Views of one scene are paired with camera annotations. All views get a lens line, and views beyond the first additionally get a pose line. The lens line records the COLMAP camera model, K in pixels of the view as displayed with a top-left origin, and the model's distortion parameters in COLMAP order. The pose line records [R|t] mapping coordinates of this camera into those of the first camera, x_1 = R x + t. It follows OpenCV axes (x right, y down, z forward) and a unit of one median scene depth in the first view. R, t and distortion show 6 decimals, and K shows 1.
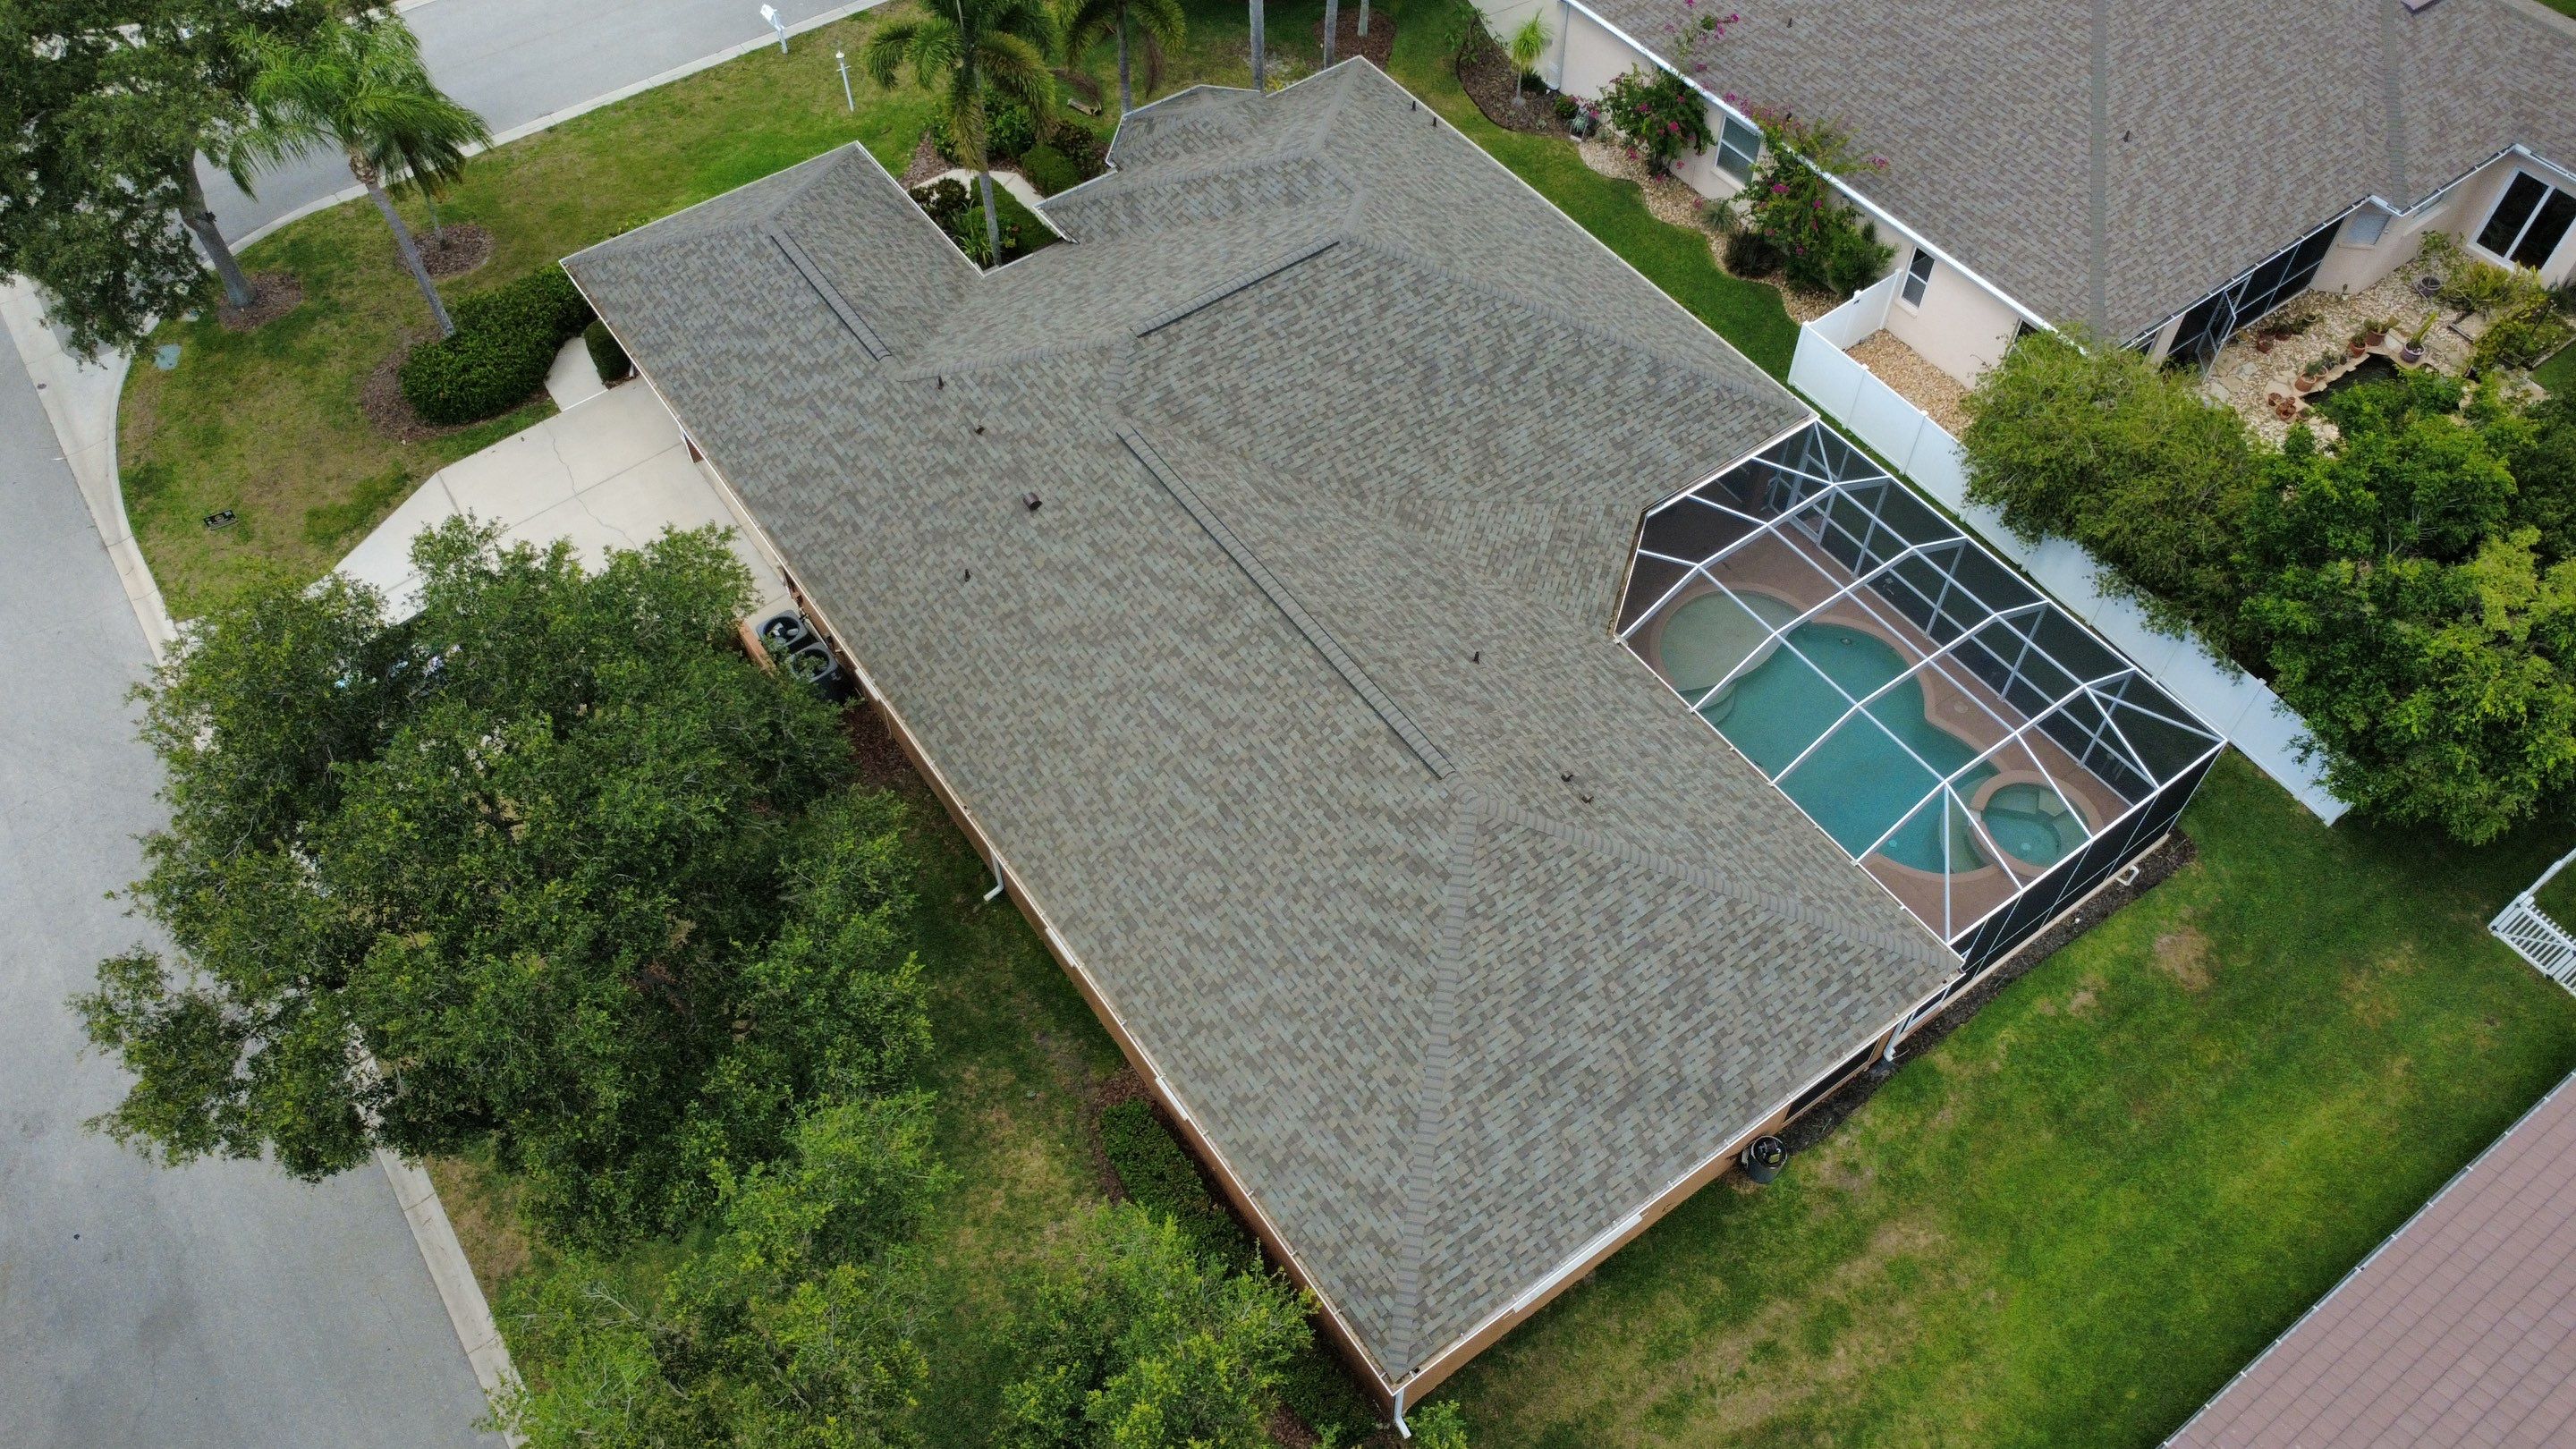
lens RADIAL K [[1873.7, 0, 1282.4], [0, 1873.7, 721.8], [0, 0, 1]] dist [-0.004483, 0.007660]
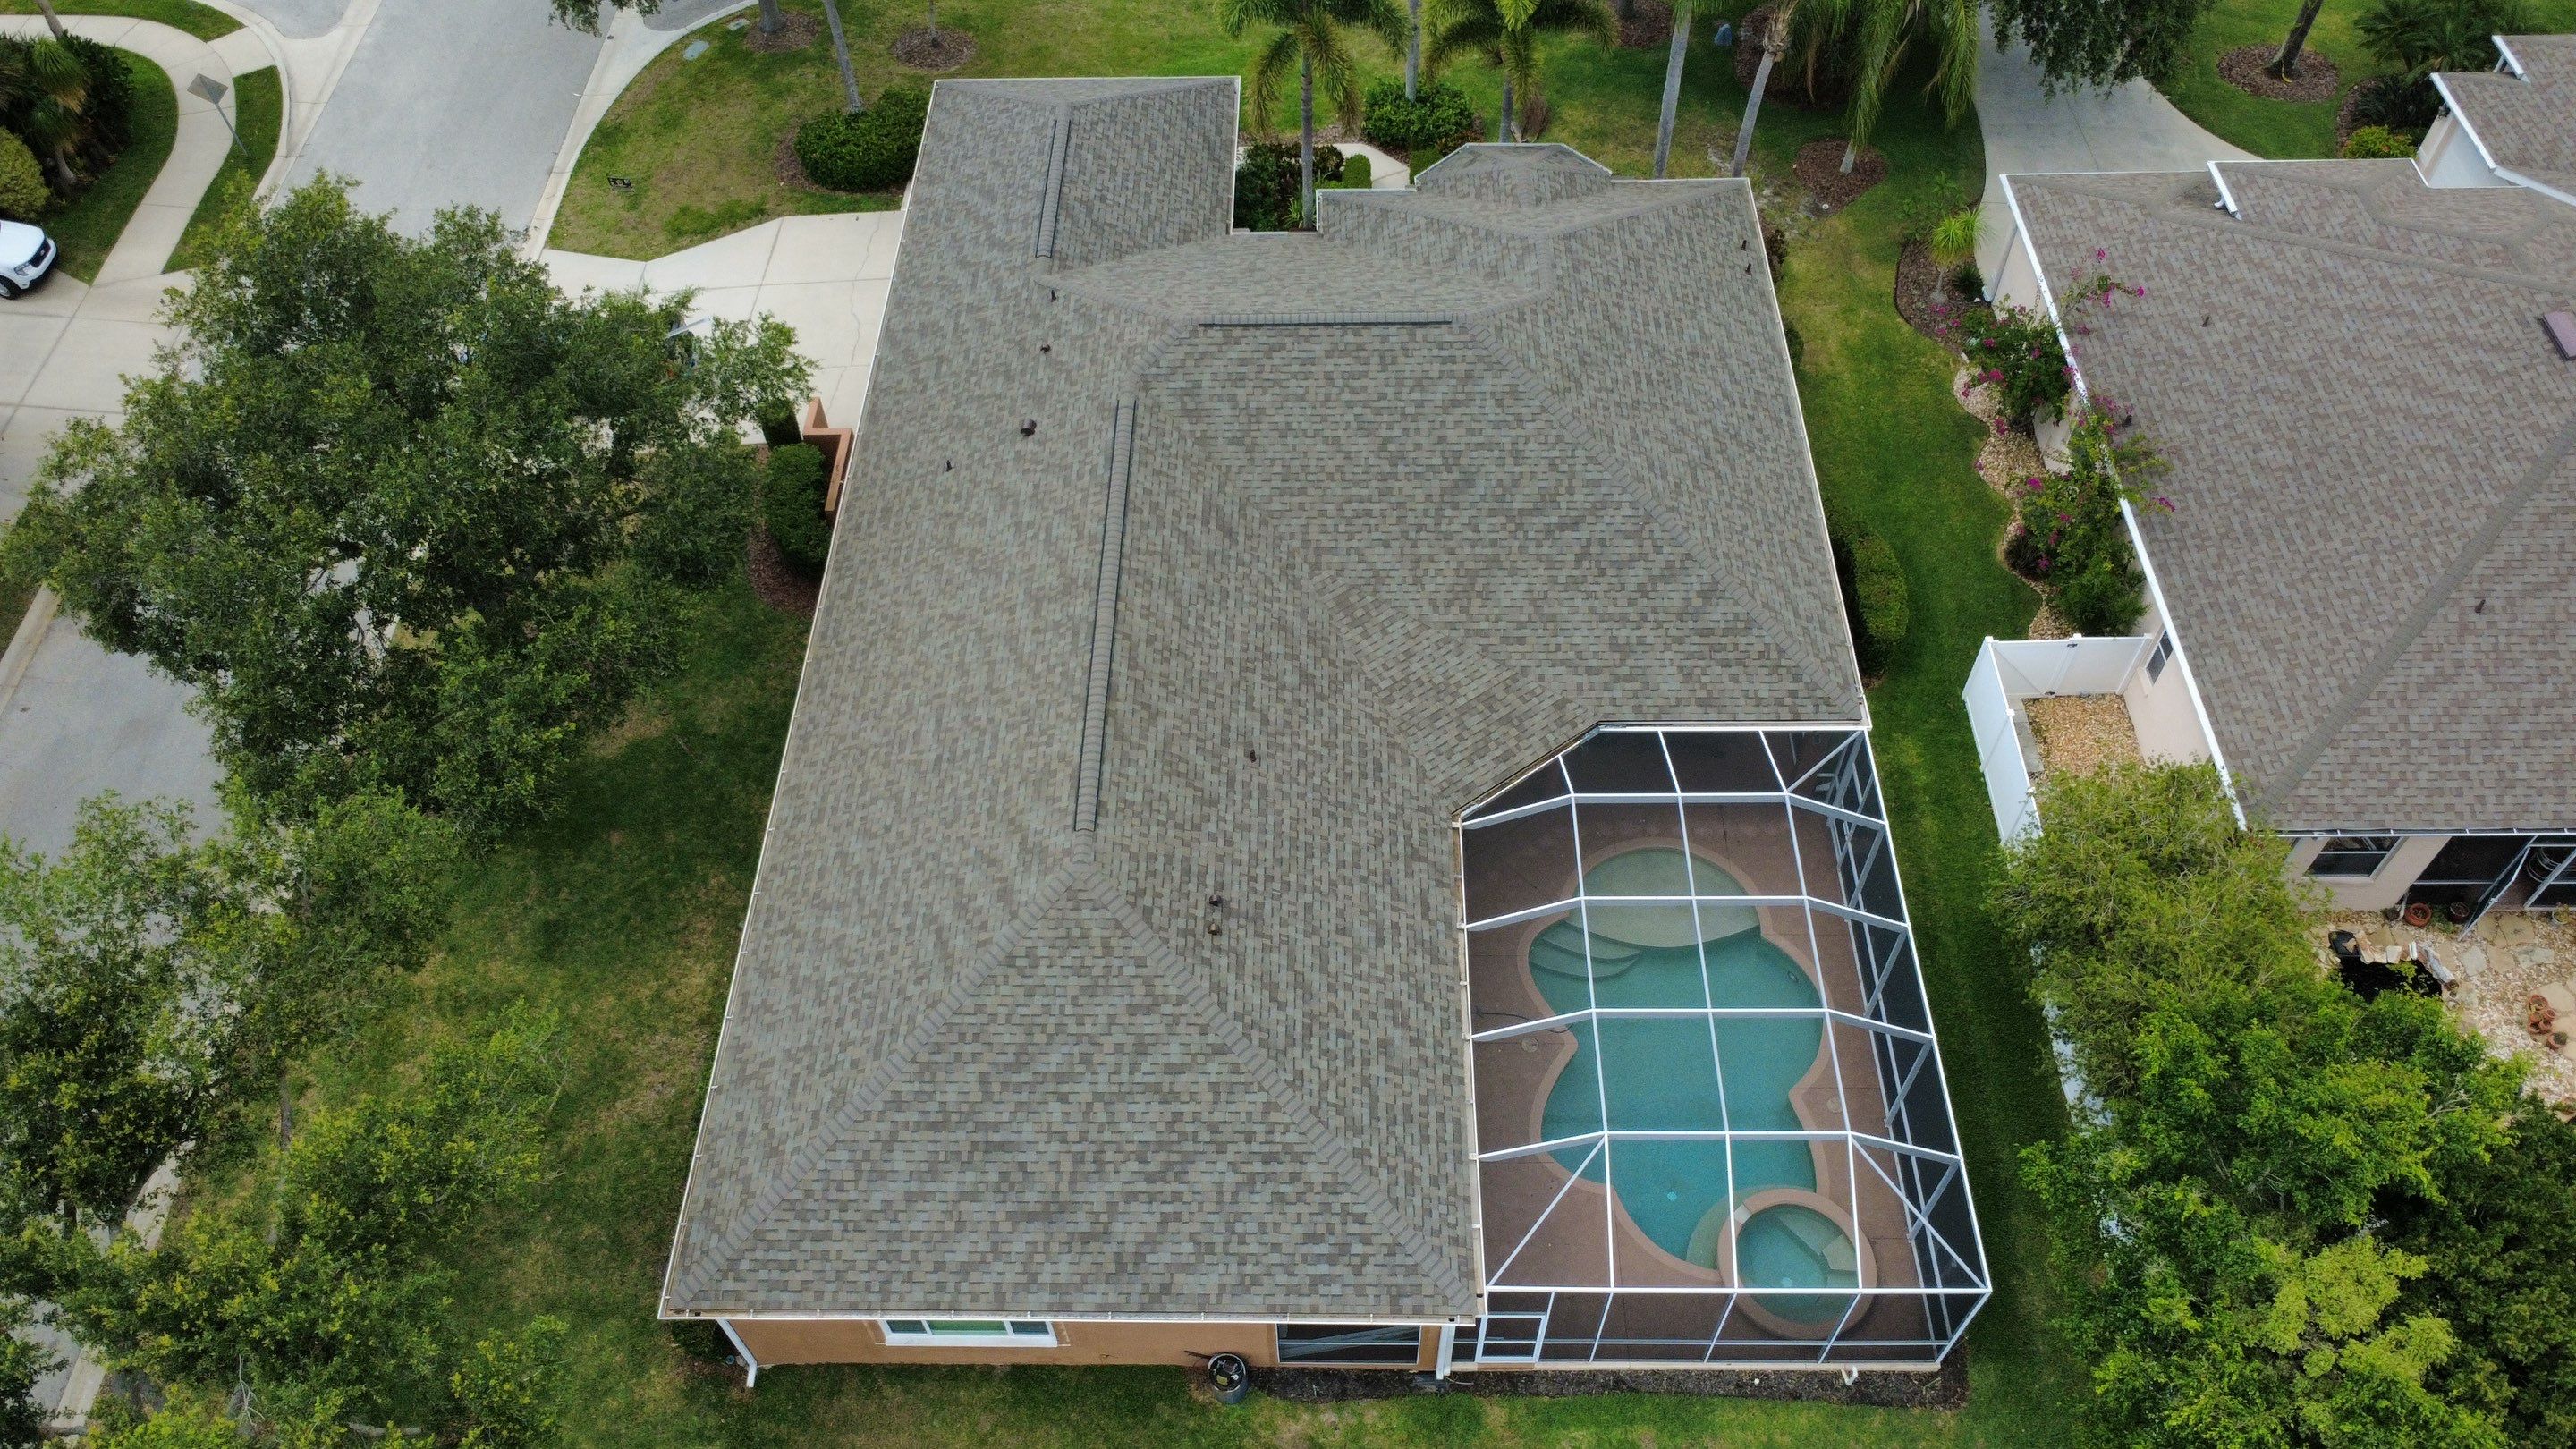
lens RADIAL K [[1873.7, 0, 1283.1], [0, 1873.7, 722.5], [0, 0, 1]] dist [-0.004483, 0.007660]
pose [[0.806790, 0.461519, -0.368904, 0.409363], [-0.461449, 0.882129, 0.094406, -0.129813], [0.368992, 0.094065, 0.924661, 0.115058]]
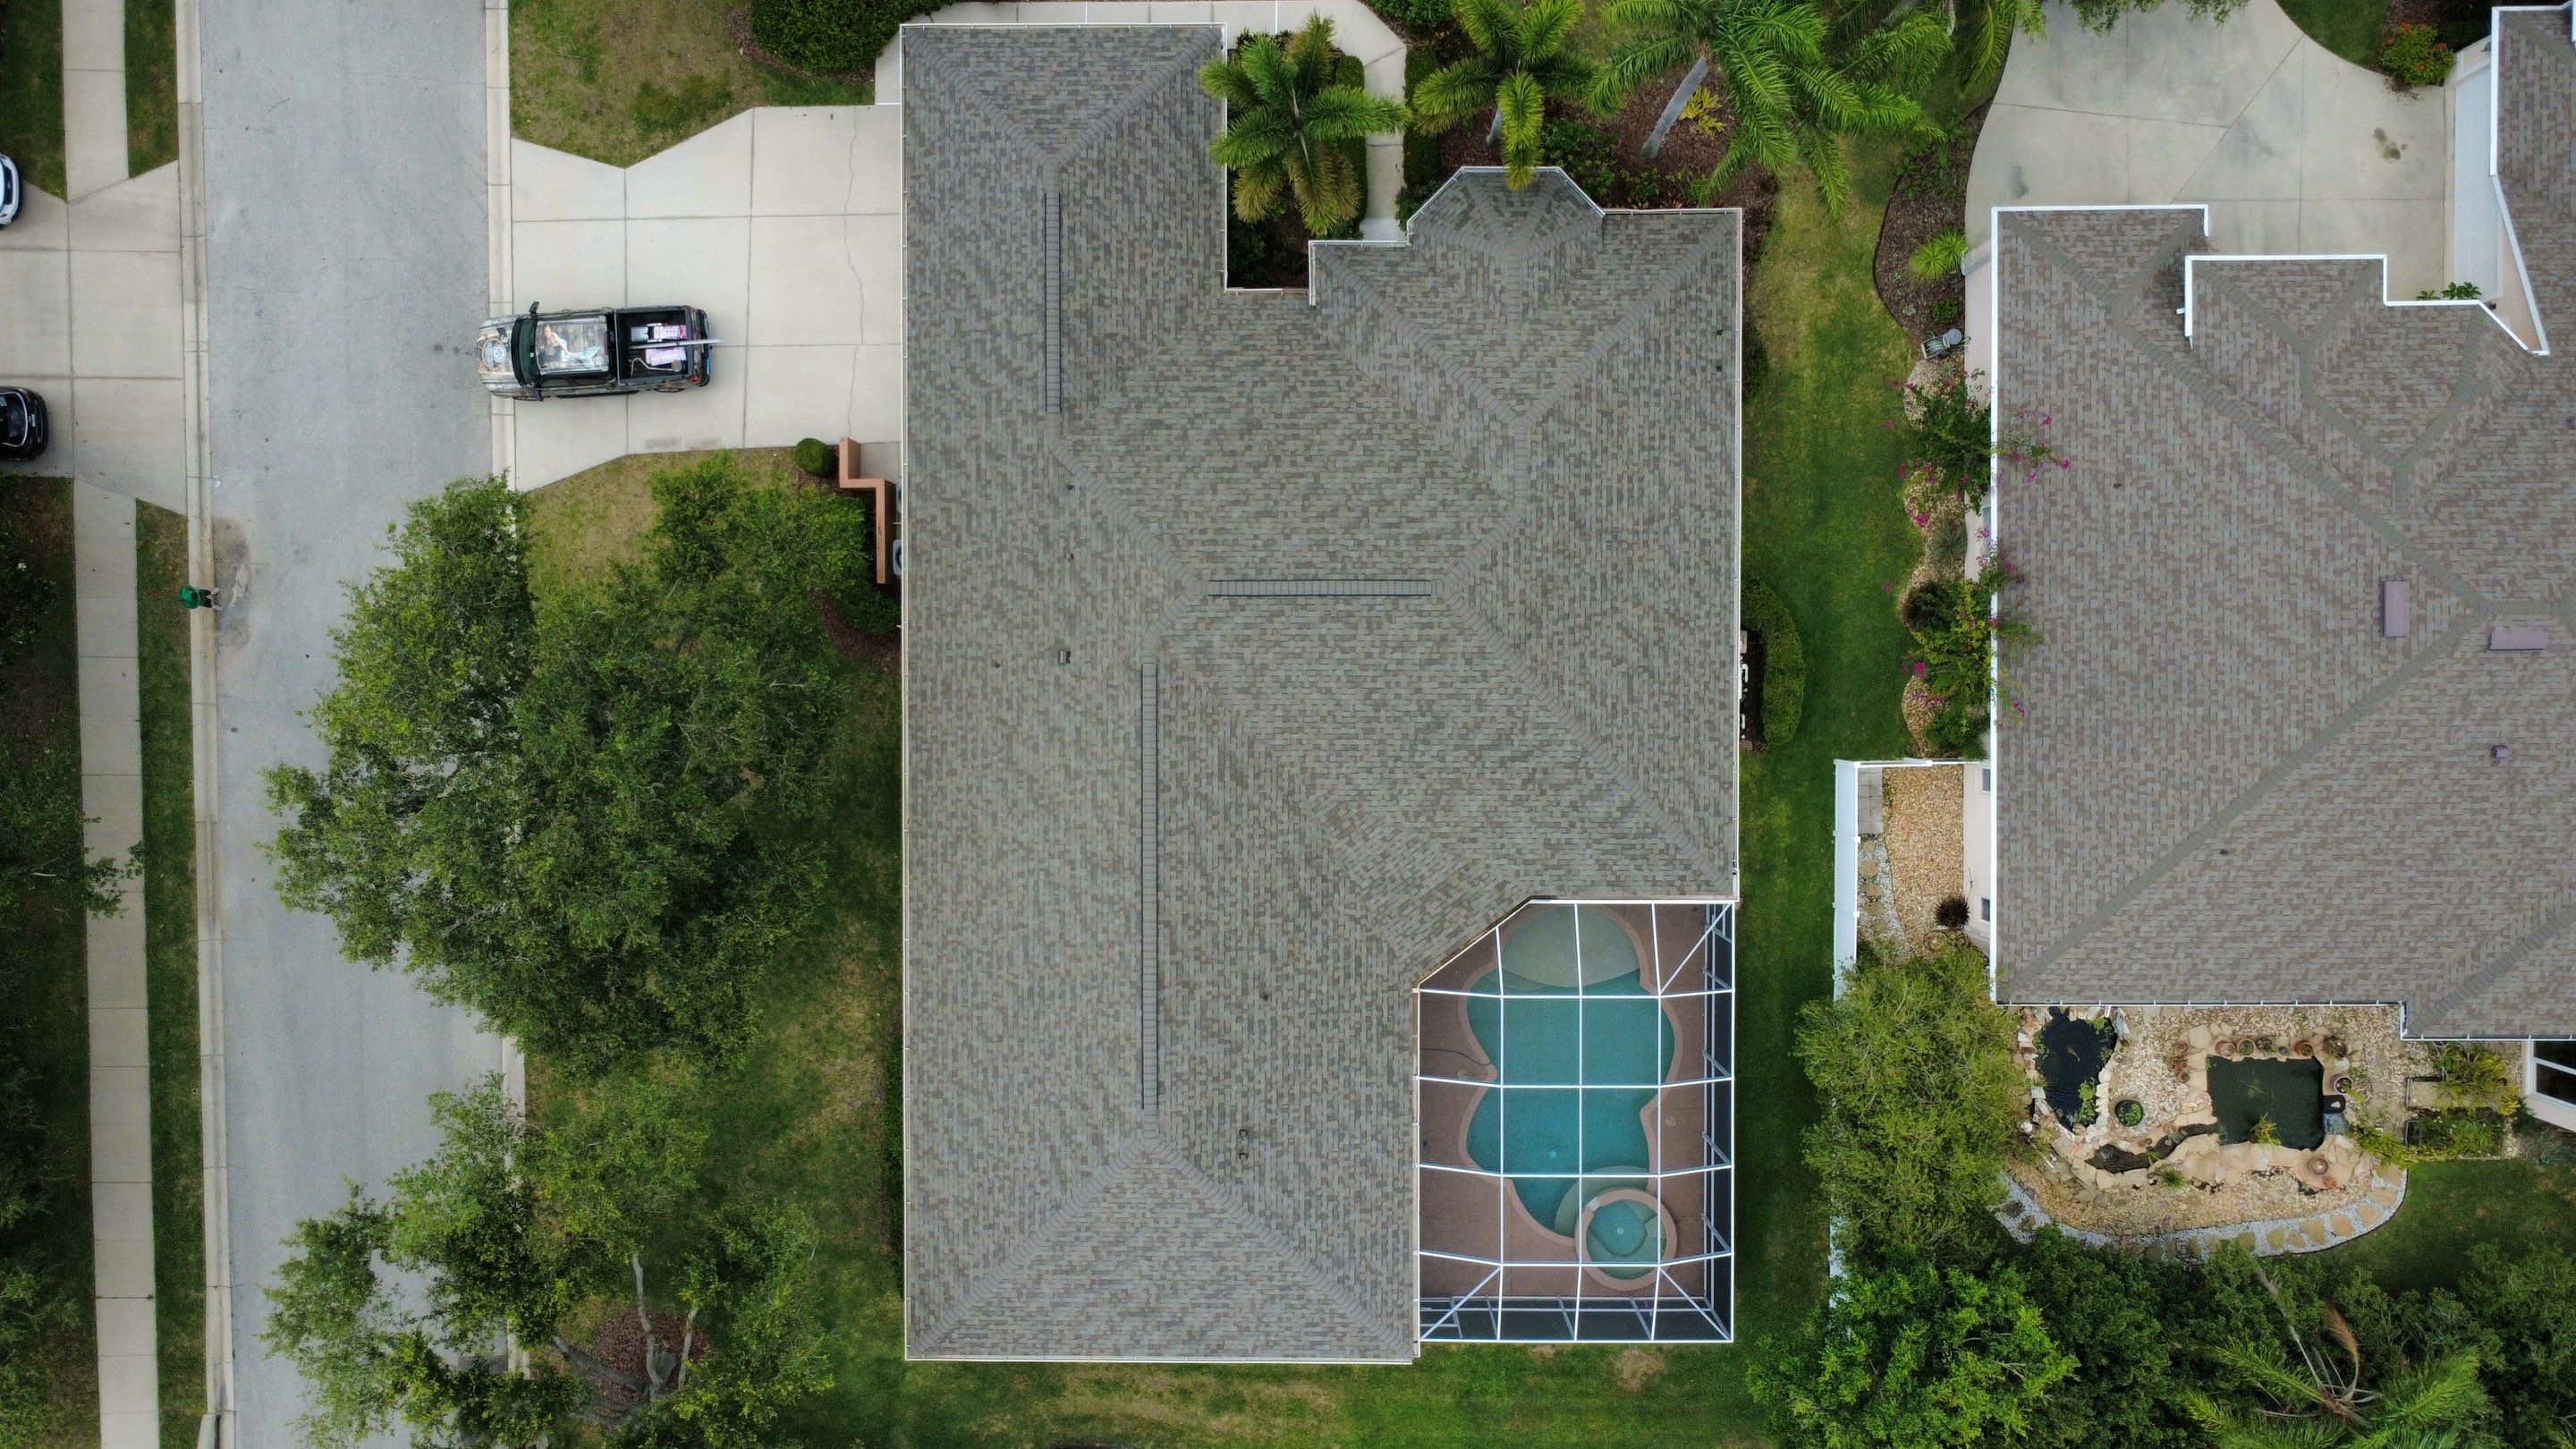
lens RADIAL K [[1873.7, 0, 1282.7], [0, 1873.7, 718.1], [0, 0, 1]] dist [-0.004483, 0.007660]
pose [[0.816153, 0.577768, 0.008871, -0.007675], [-0.455242, 0.633465, 0.625681, -0.857301], [0.355879, -0.514690, 0.780029, 0.095779]]
